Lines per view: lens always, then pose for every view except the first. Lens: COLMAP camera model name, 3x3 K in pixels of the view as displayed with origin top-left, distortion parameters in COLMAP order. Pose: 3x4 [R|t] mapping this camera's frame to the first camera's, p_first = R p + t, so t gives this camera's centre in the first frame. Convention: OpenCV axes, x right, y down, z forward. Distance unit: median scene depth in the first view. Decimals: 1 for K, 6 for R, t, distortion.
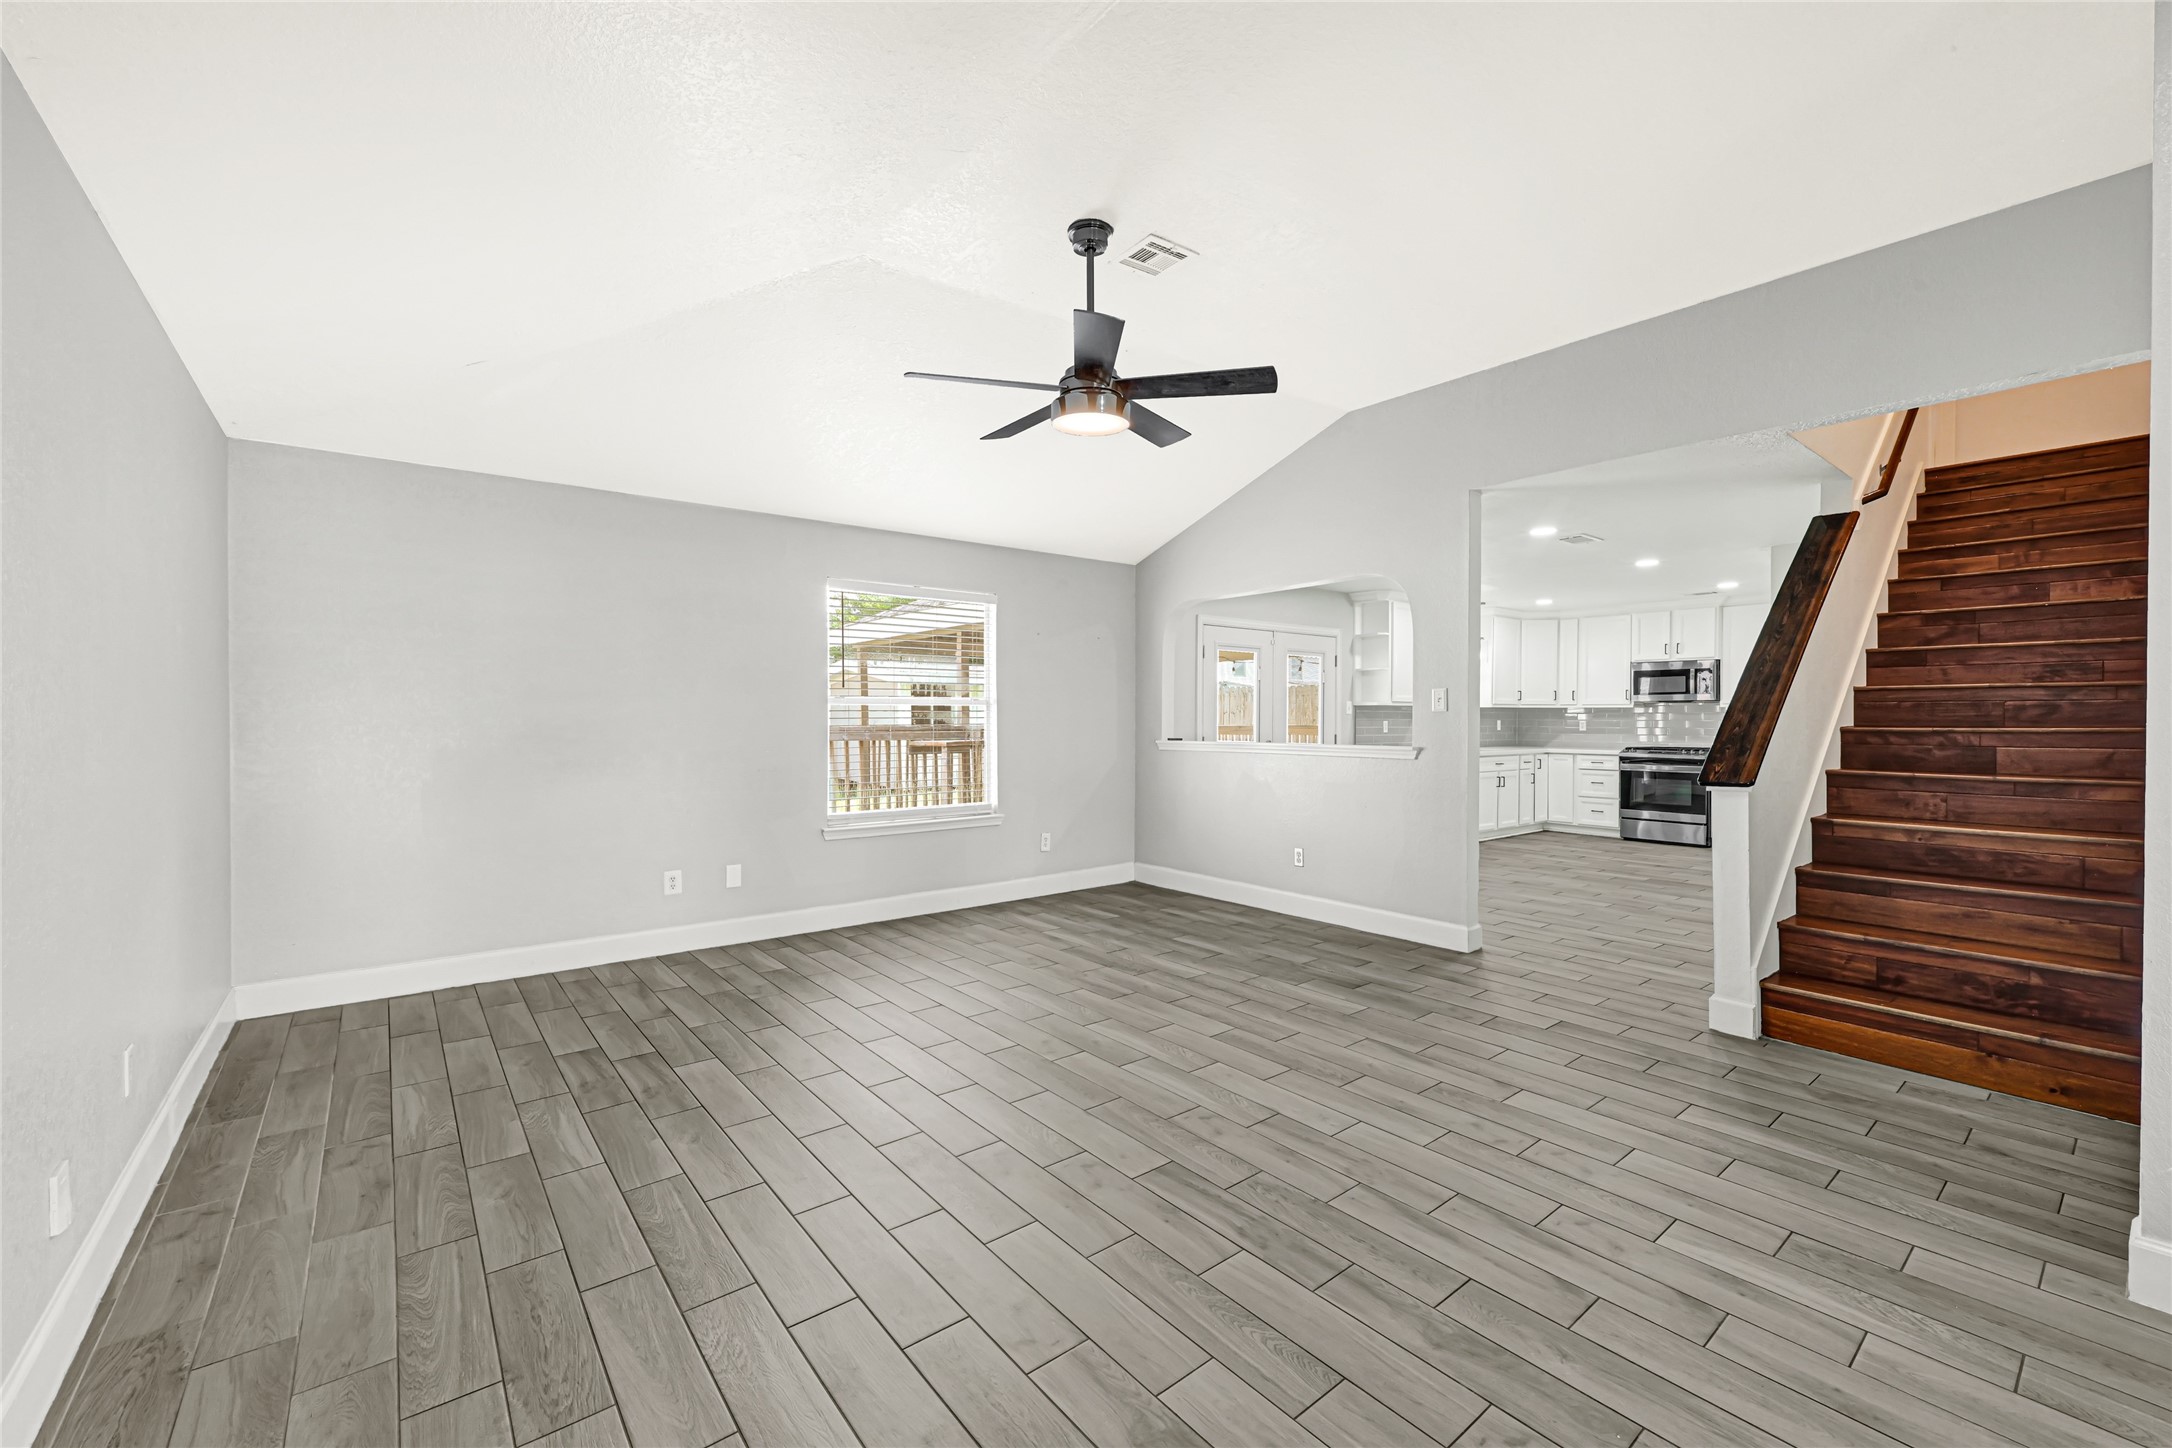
lens RADIAL K [[879.0, 0, 1086.3], [0, 879.0, 730.5], [0, 0, 1]] dist [0.002702, -0.000019]
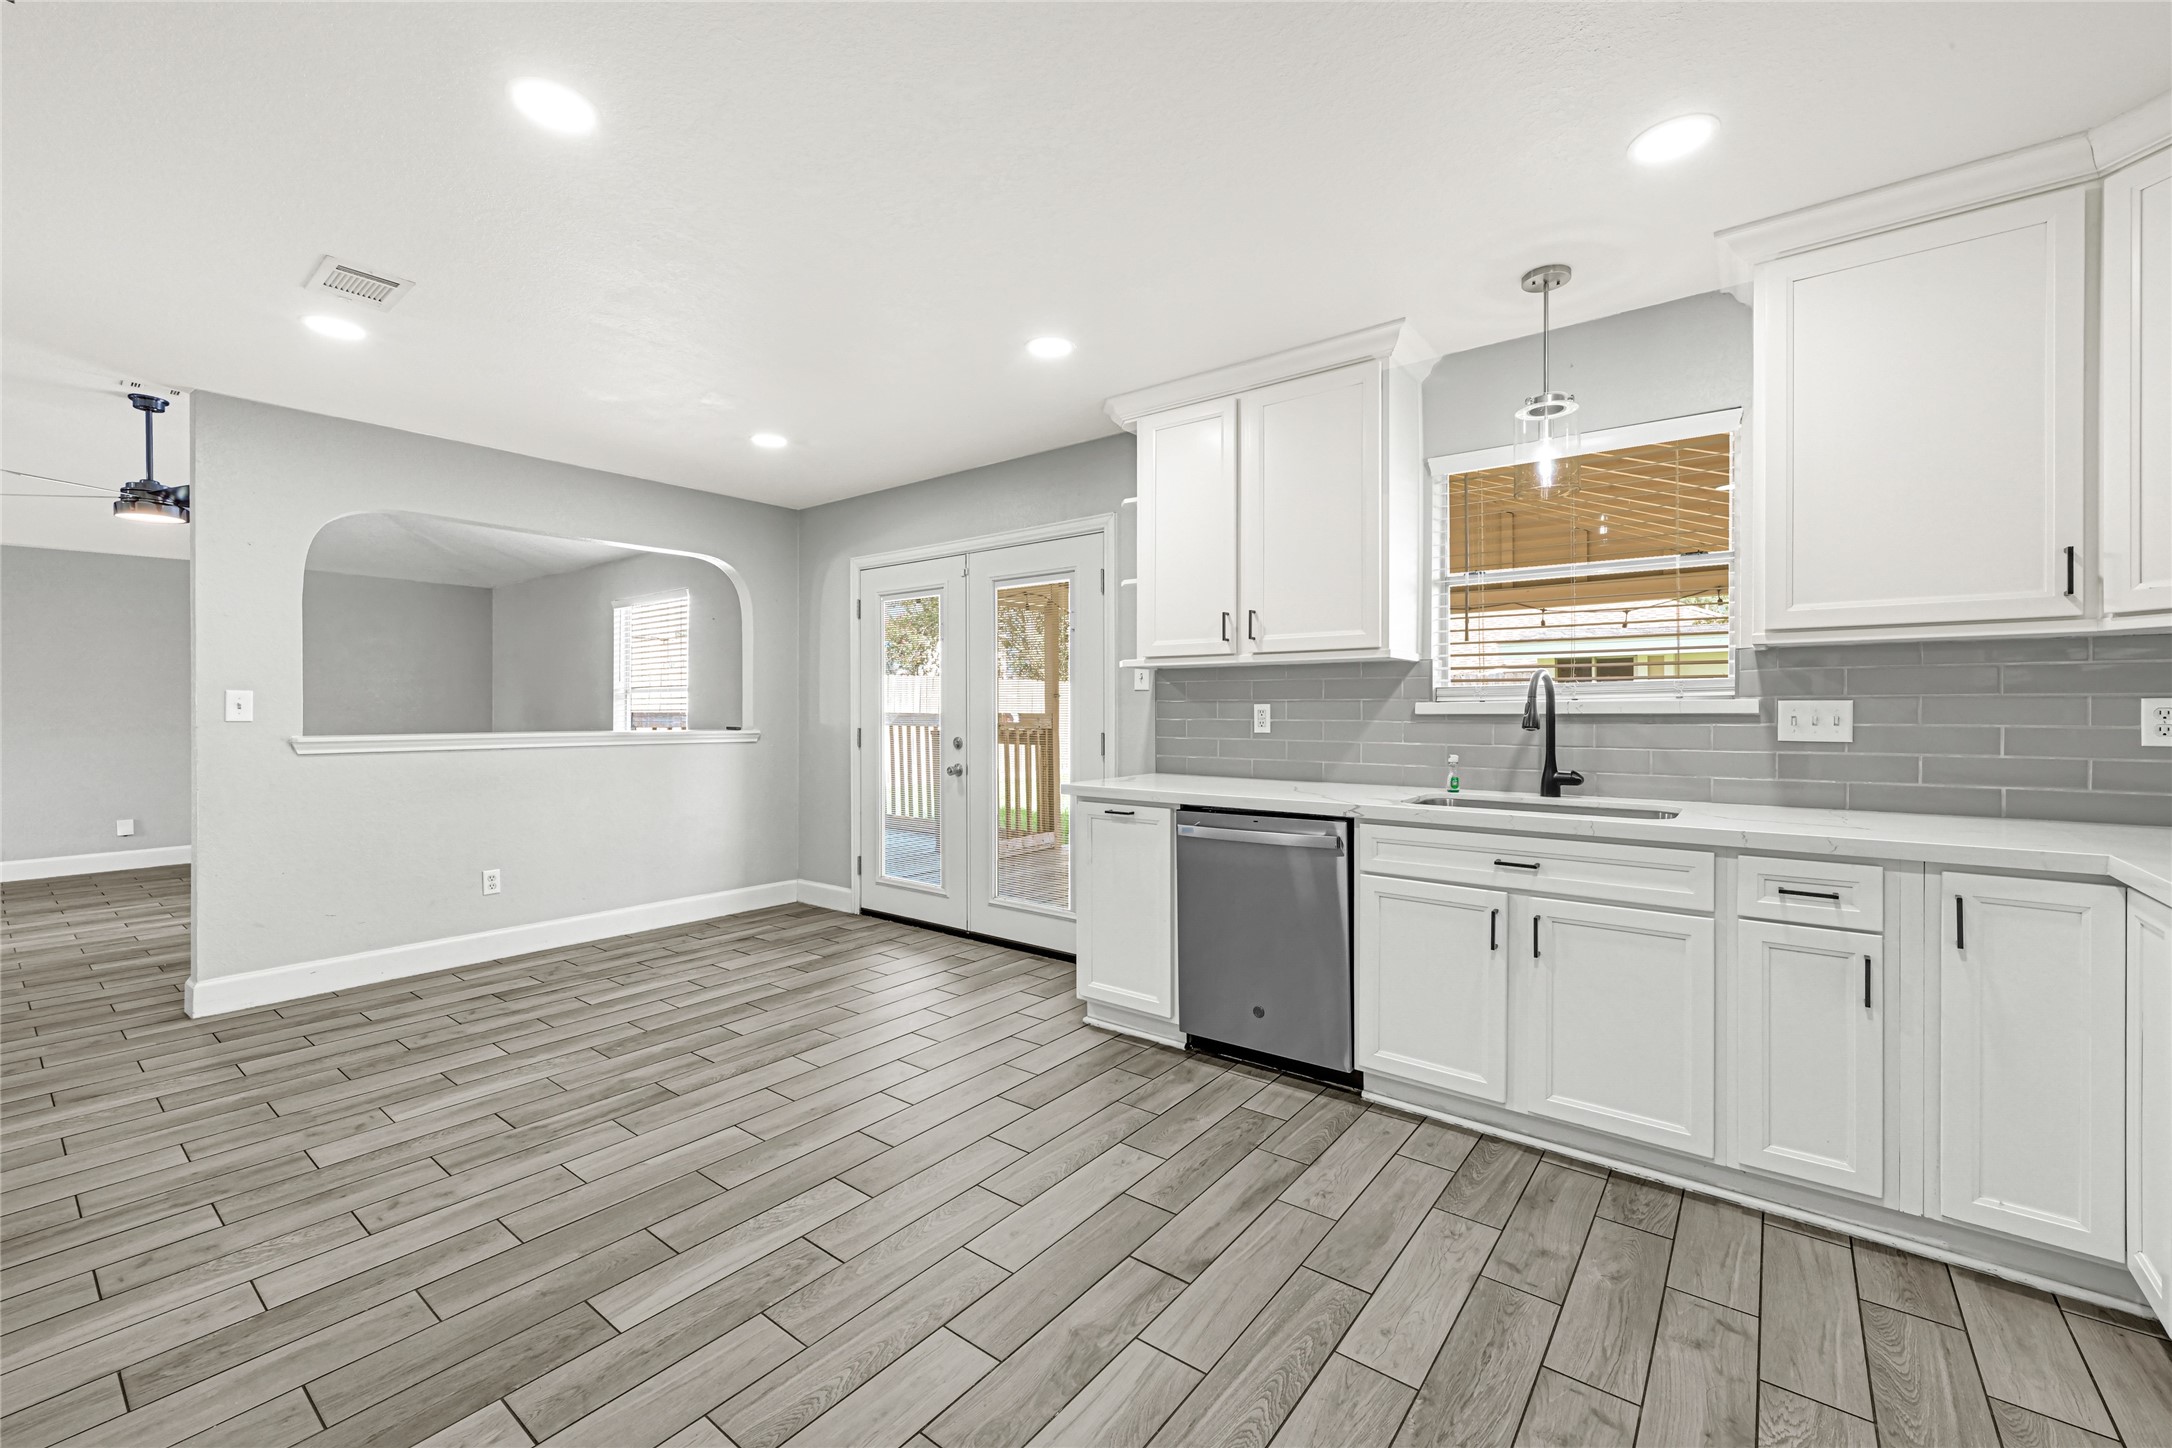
lens RADIAL K [[879.0, 0, 1093.3], [0, 879.0, 711.2], [0, 0, 1]] dist [0.002702, -0.000019]
pose [[0.234834, 0.000038, -0.972035, 1.274641], [-0.009850, 0.999949, -0.002341, -0.010648], [0.971986, 0.010124, 0.234823, 1.495853]]
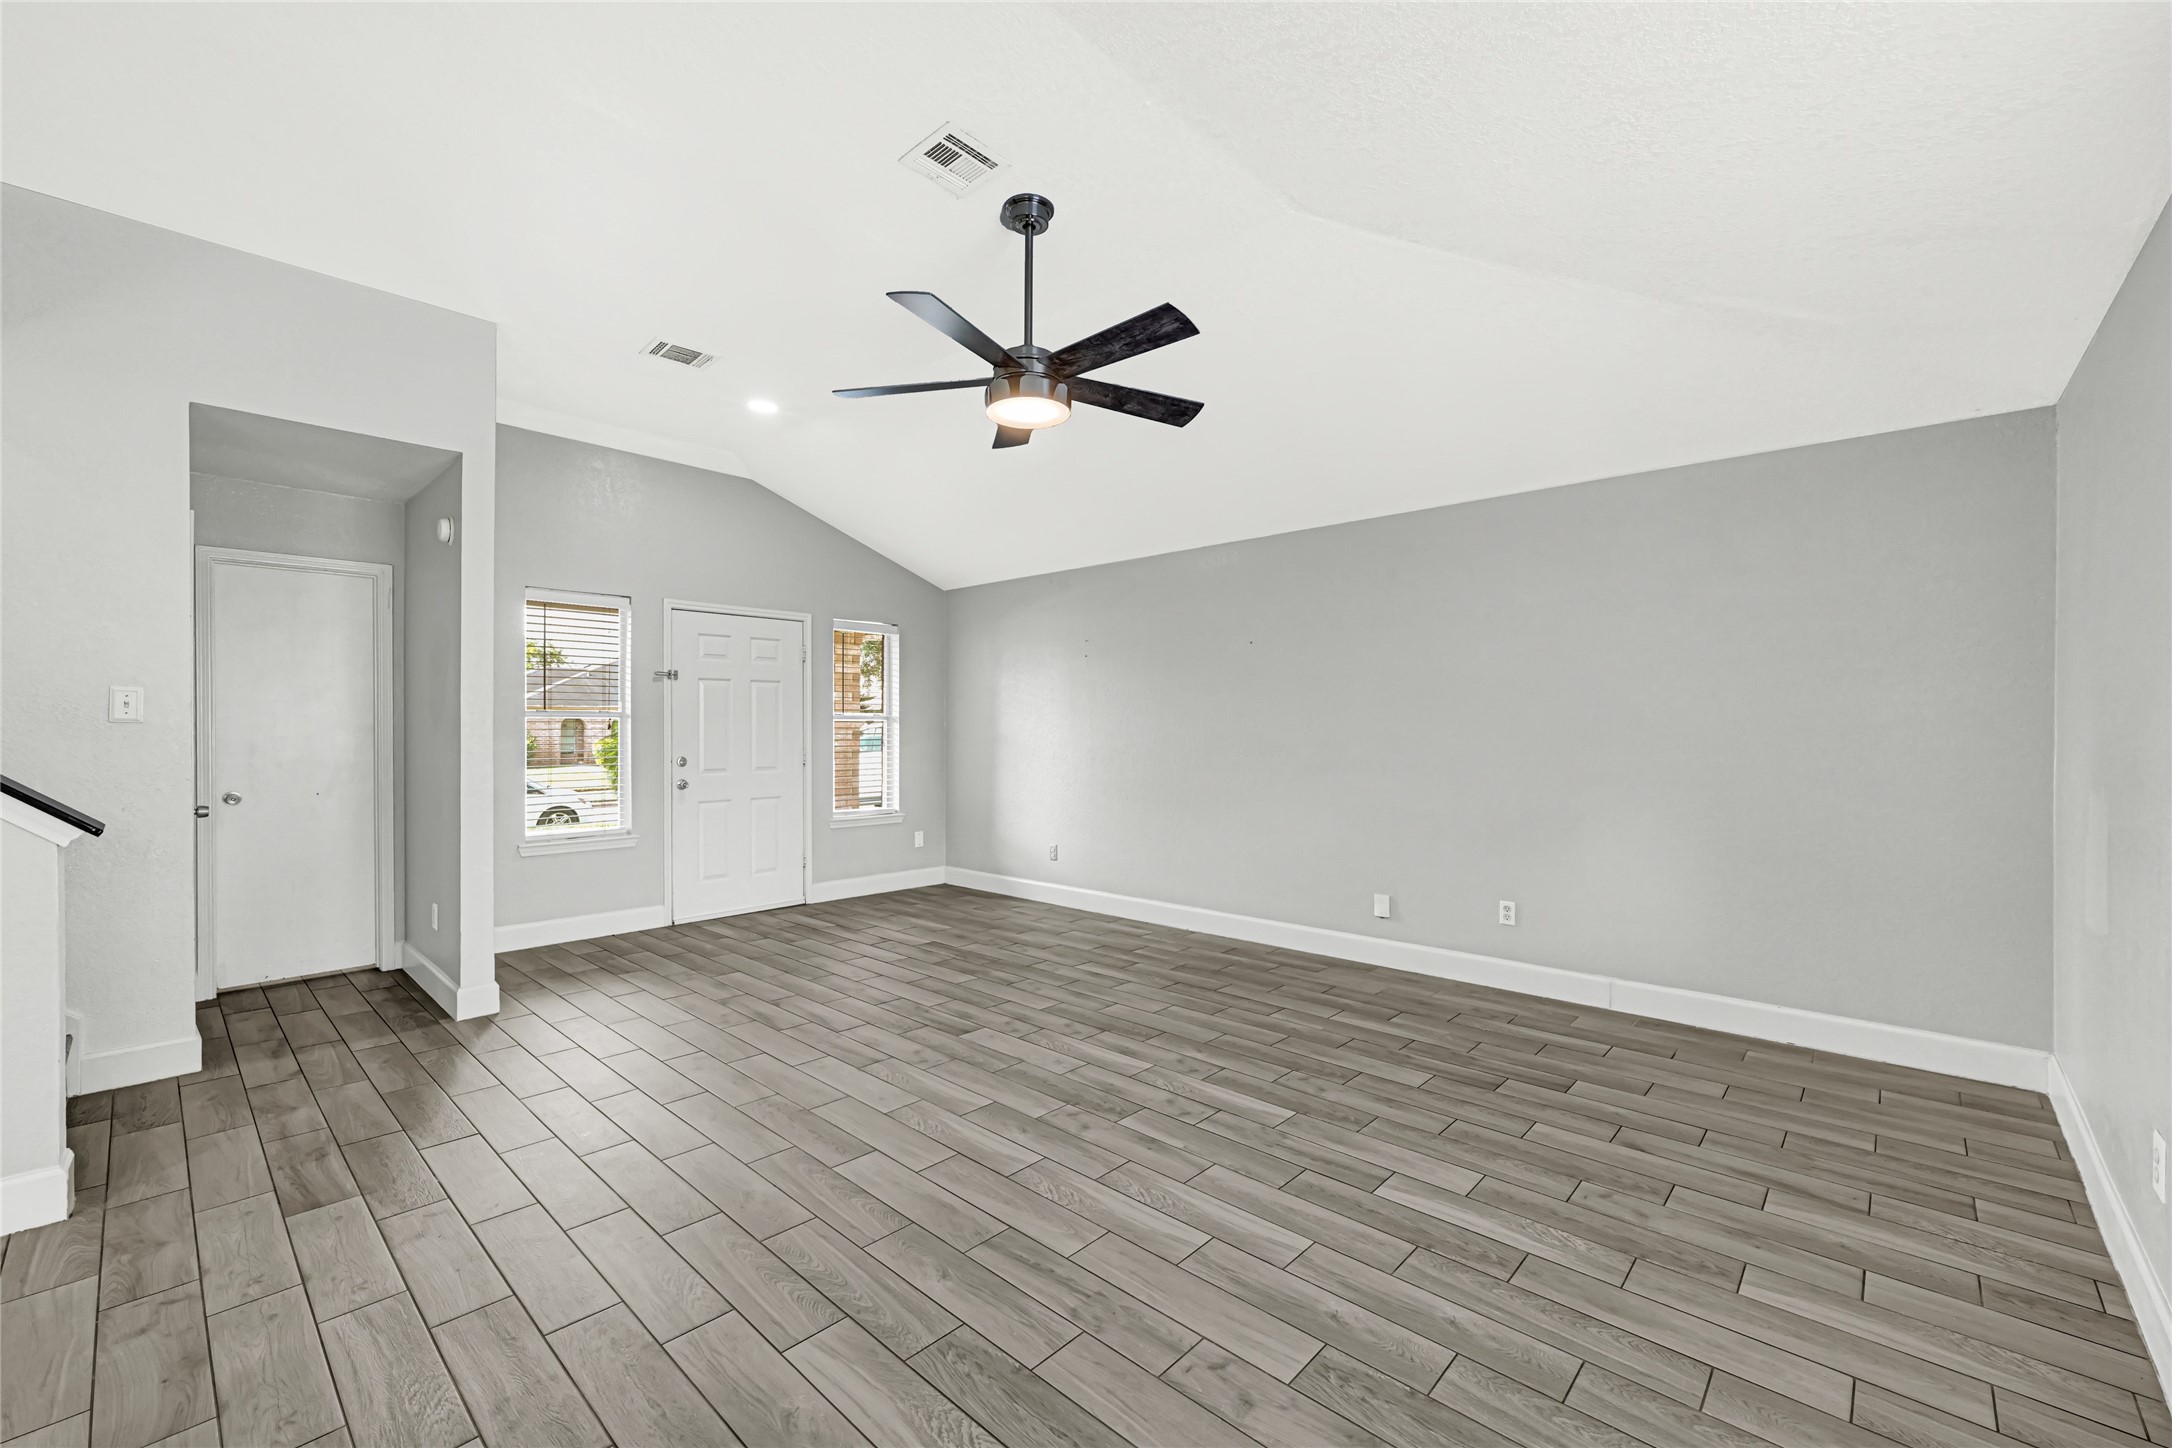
lens RADIAL K [[879.0, 0, 1083.8], [0, 879.0, 720.9], [0, 0, 1]] dist [0.002702, -0.000019]
pose [[-0.989737, -0.002904, -0.142872, 0.050873], [-0.004124, 0.999958, 0.008245, -0.022454], [0.142842, 0.008749, -0.989707, 1.255141]]
